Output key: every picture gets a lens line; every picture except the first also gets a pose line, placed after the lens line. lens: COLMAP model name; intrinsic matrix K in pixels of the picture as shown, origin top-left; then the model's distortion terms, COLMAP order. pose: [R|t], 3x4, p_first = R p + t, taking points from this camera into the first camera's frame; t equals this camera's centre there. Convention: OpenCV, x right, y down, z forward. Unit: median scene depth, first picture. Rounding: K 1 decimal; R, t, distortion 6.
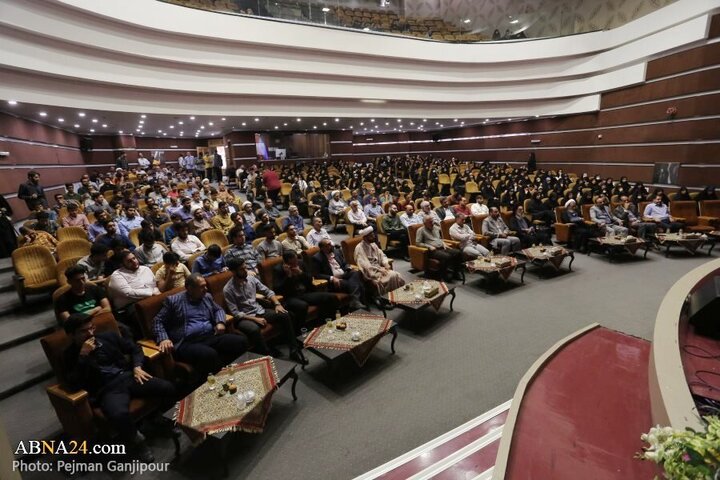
lens RADIAL K [[347.9, 0, 360.0], [0, 347.9, 240.0], [0, 0, 1]] dist [-0.077990, 0.037735]
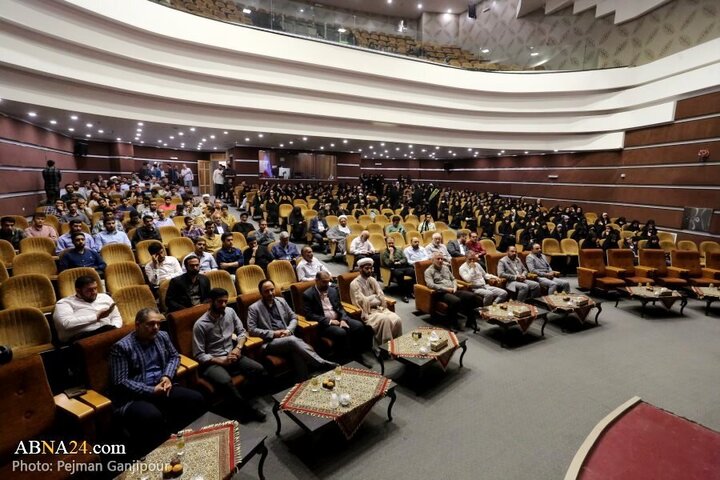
lens RADIAL K [[360.3, 0, 360.0], [0, 360.3, 240.0], [0, 0, 1]] dist [-0.081251, 0.042877]
pose [[0.997813, 0.065323, -0.010064, 0.002116], [-0.065883, 0.995175, -0.072701, -0.011527], [0.005266, 0.073205, 0.997303, 0.045621]]
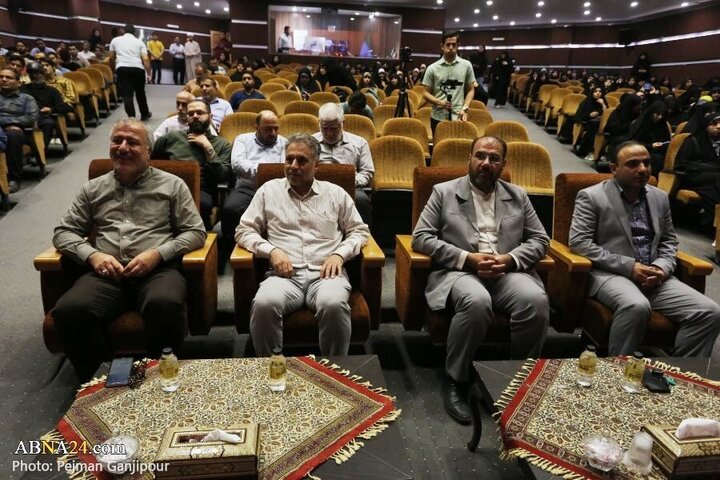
lens RADIAL K [[471.7, 0, 360.0], [0, 471.7, 240.0], [0, 0, 1]] dist [-0.051715, 0.048625]
pose [[0.924866, 0.184902, -0.332315, 0.268766], [-0.159938, 0.981923, 0.101224, -0.028825], [0.345024, -0.040469, 0.937721, 0.421530]]
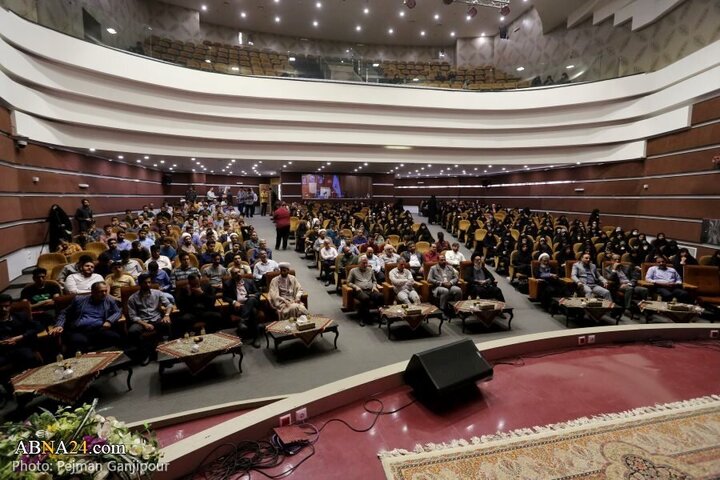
lens RADIAL K [[347.9, 0, 360.0], [0, 347.9, 240.0], [0, 0, 1]] dist [-0.077990, 0.037735]
pose [[0.964862, 0.070085, -0.253239, 0.257363], [-0.097972, 0.990230, -0.099232, -0.010173], [0.243810, 0.120555, 0.962301, -0.012138]]
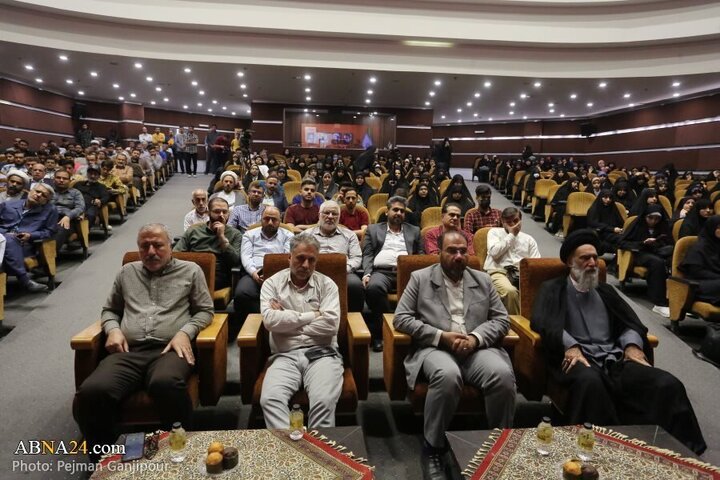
lens RADIAL K [[423.8, 0, 360.0], [0, 423.8, 240.0], [0, 0, 1]] dist [-0.058821, 0.042653]
pose [[0.922095, 0.123232, -0.366818, 0.279101], [-0.150165, 0.987604, -0.045695, -0.039432], [0.356640, 0.097219, 0.929170, 0.413115]]
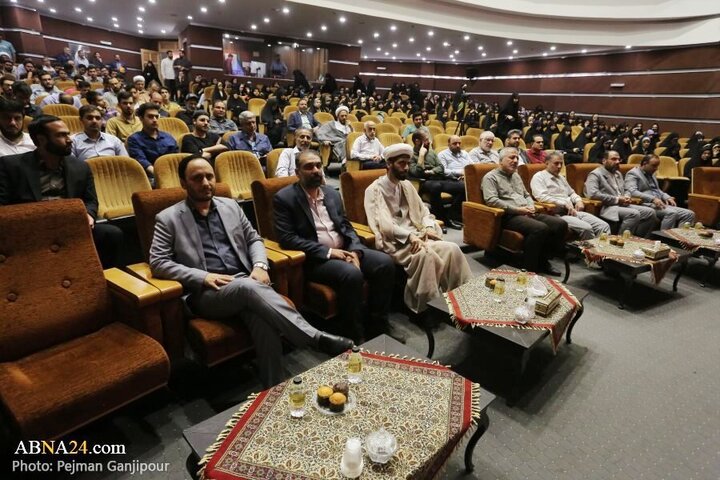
lens RADIAL K [[409.4, 0, 360.0], [0, 409.4, 240.0], [0, 0, 1]] dist [-0.067750, 0.043181]
pose [[0.995136, 0.093875, 0.029878, -0.018234], [-0.095948, 0.992337, 0.077860, 0.023925], [-0.022340, -0.080348, 0.996517, 0.214155]]
